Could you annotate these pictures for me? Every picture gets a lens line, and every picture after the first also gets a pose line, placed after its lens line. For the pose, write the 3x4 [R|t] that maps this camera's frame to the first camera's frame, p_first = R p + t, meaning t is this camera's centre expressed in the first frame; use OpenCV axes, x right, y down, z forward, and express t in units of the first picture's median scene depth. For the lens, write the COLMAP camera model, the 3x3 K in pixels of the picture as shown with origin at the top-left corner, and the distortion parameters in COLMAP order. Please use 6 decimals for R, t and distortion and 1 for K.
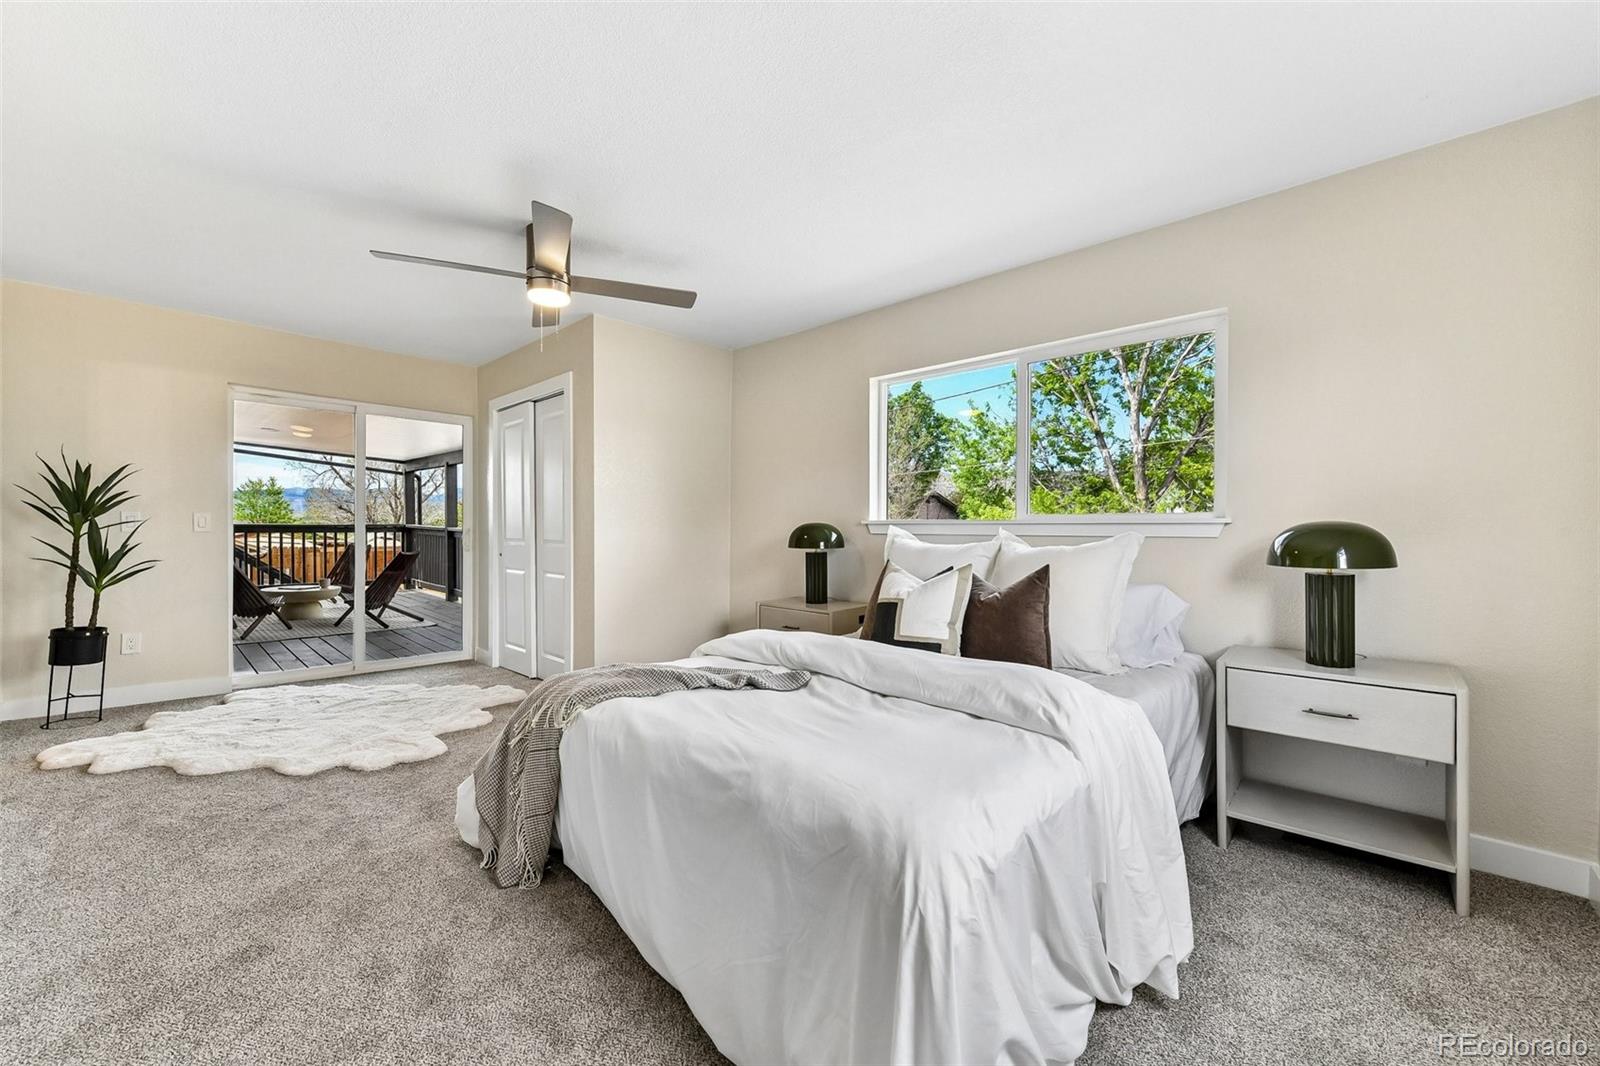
lens RADIAL K [[635.6, 0, 805.5], [0, 635.6, 529.1], [0, 0, 1]] dist [0.002365, -0.000284]
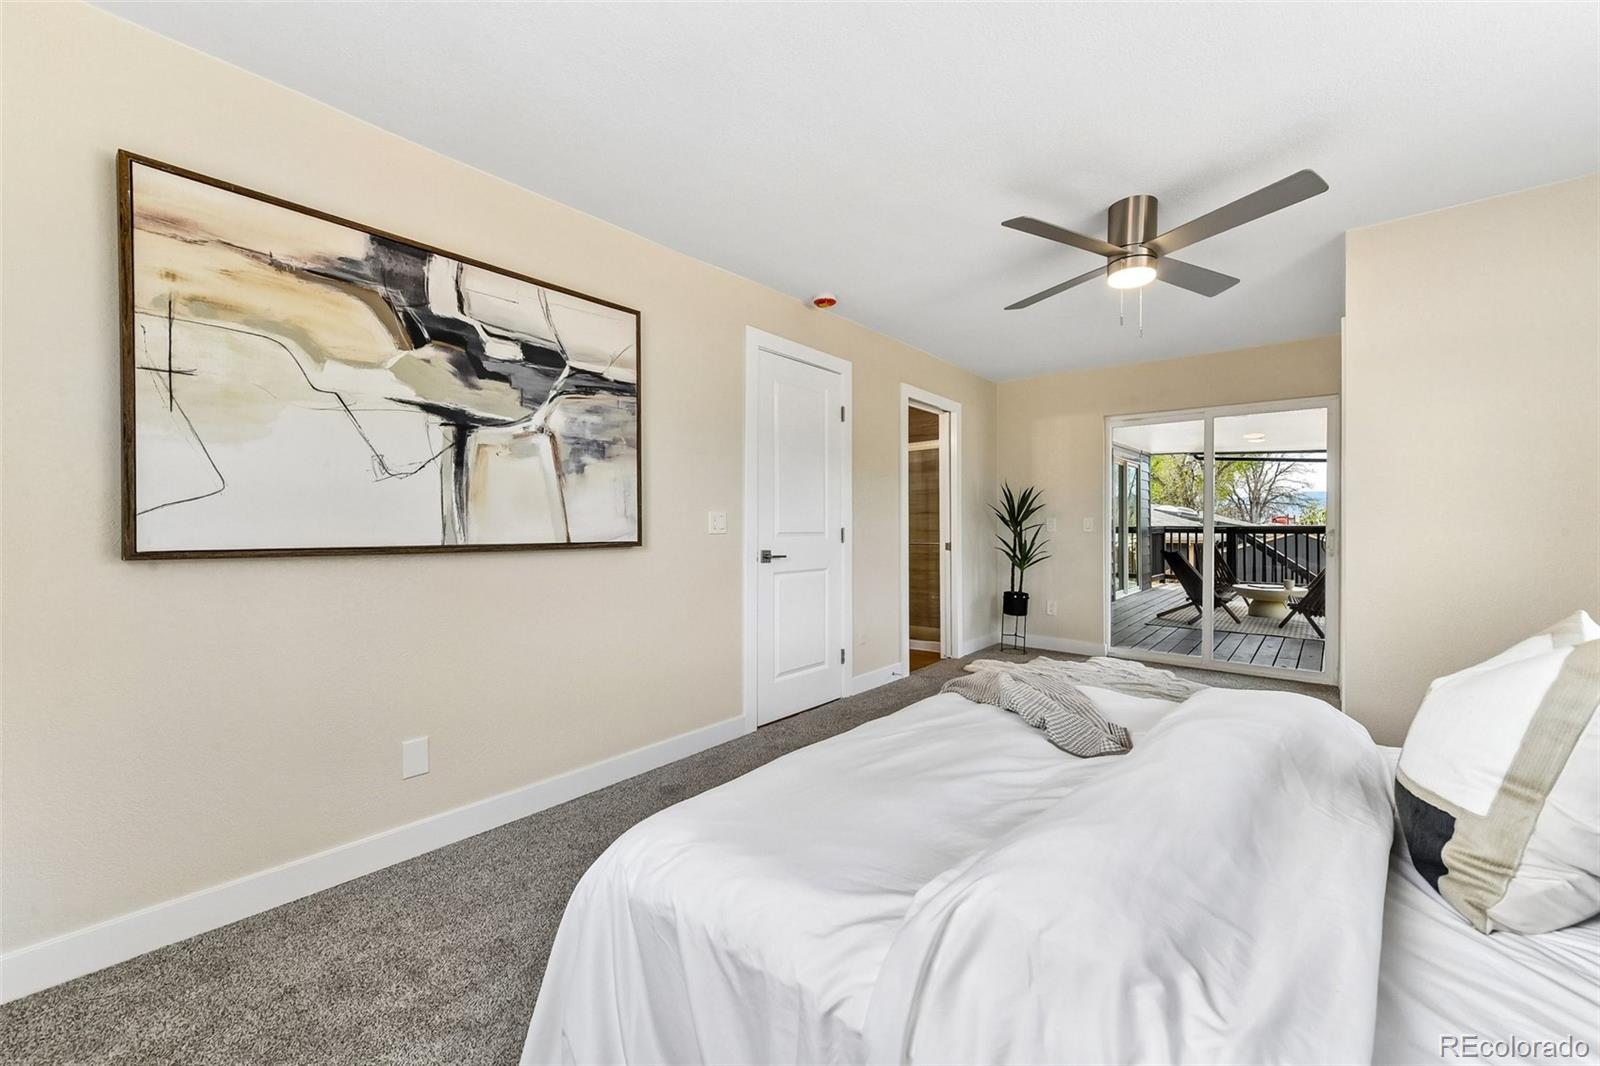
lens RADIAL K [[635.6, 0, 806.8], [0, 635.6, 536.8], [0, 0, 1]] dist [0.002365, -0.000284]
pose [[0.037898, 0.008271, -0.999247, 0.341616], [0.003537, 0.999958, 0.008411, 0.000115], [0.999275, -0.003853, 0.037867, 0.335964]]
